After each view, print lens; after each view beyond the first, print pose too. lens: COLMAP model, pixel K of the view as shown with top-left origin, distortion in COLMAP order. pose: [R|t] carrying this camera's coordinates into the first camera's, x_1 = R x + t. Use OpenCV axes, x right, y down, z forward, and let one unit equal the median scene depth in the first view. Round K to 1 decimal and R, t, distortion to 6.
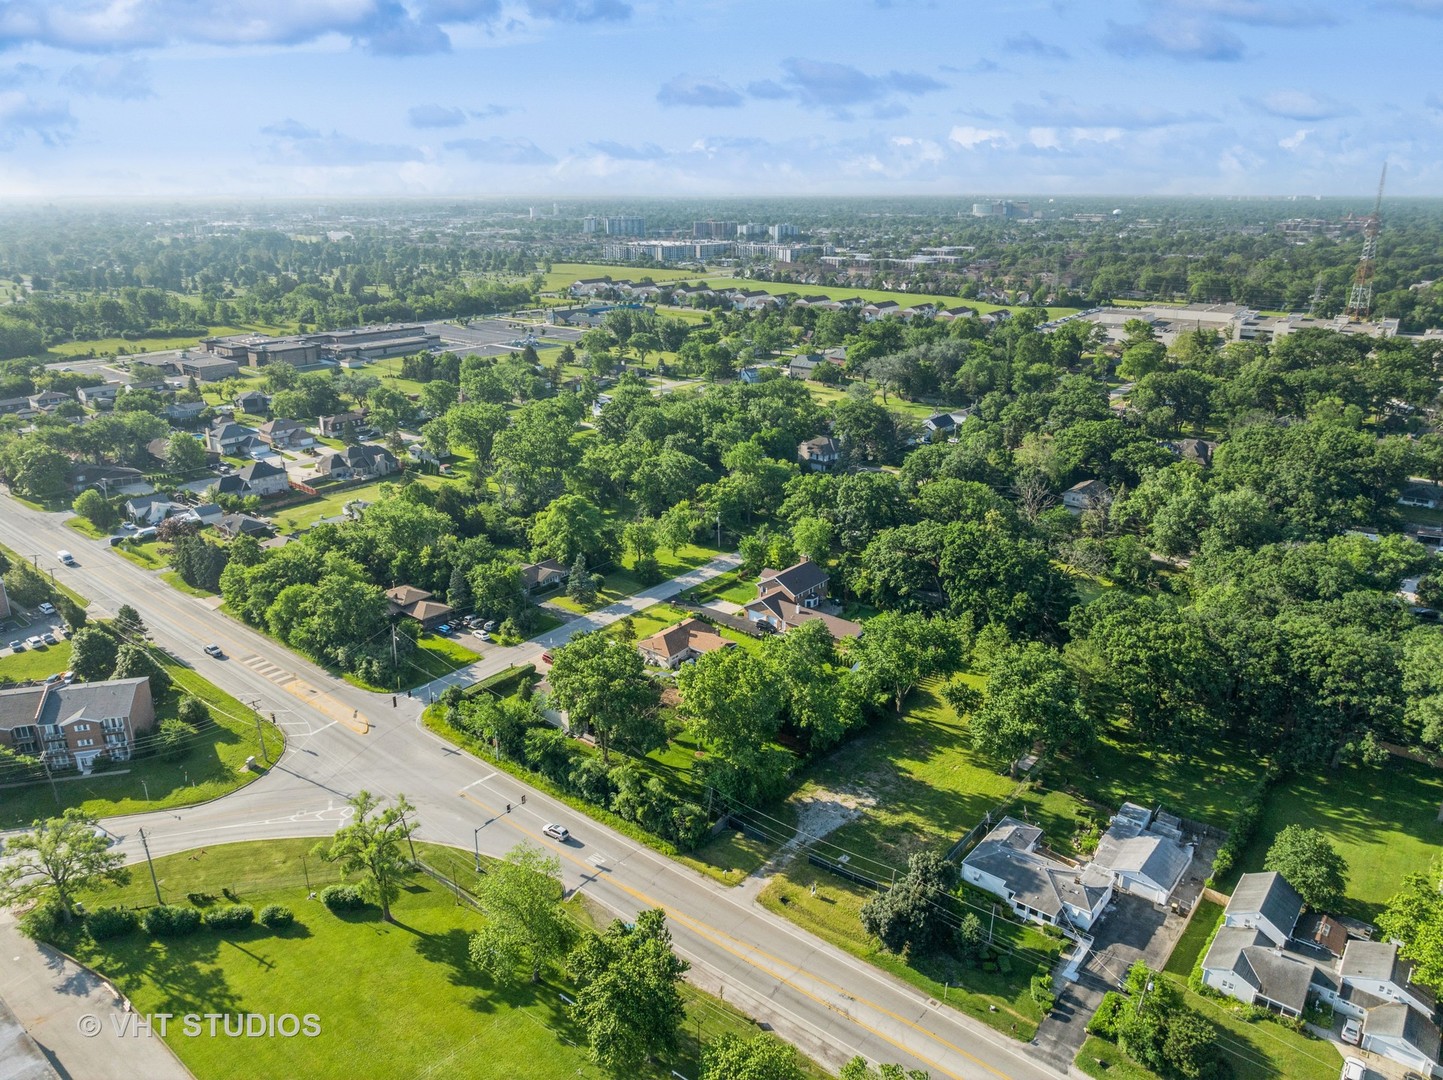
lens RADIAL K [[1020.1, 0, 721.5], [0, 1020.1, 540.0], [0, 0, 1]] dist [-0.006320, 0.000282]
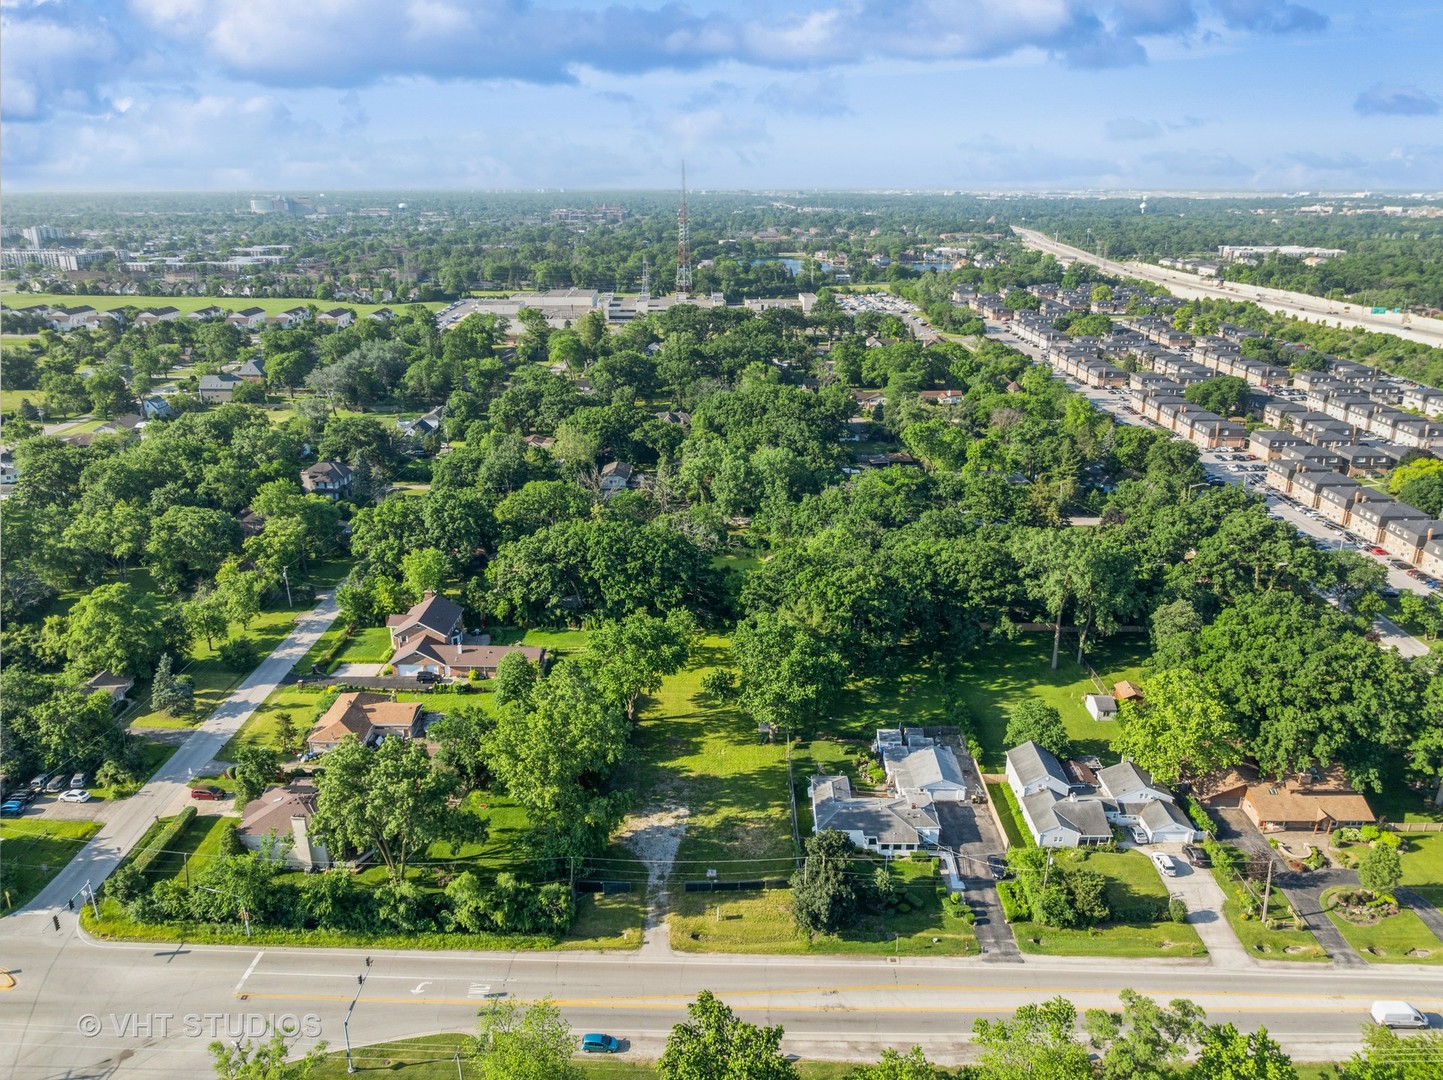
lens RADIAL K [[1028.5, 0, 723.8], [0, 1028.5, 510.1], [0, 0, 1]] dist [-0.006260, -0.003364]
pose [[0.783143, -0.184553, 0.593824, -0.260039], [0.198476, 0.979181, 0.042564, -0.045122], [-0.589317, 0.084526, 0.803468, 0.114516]]
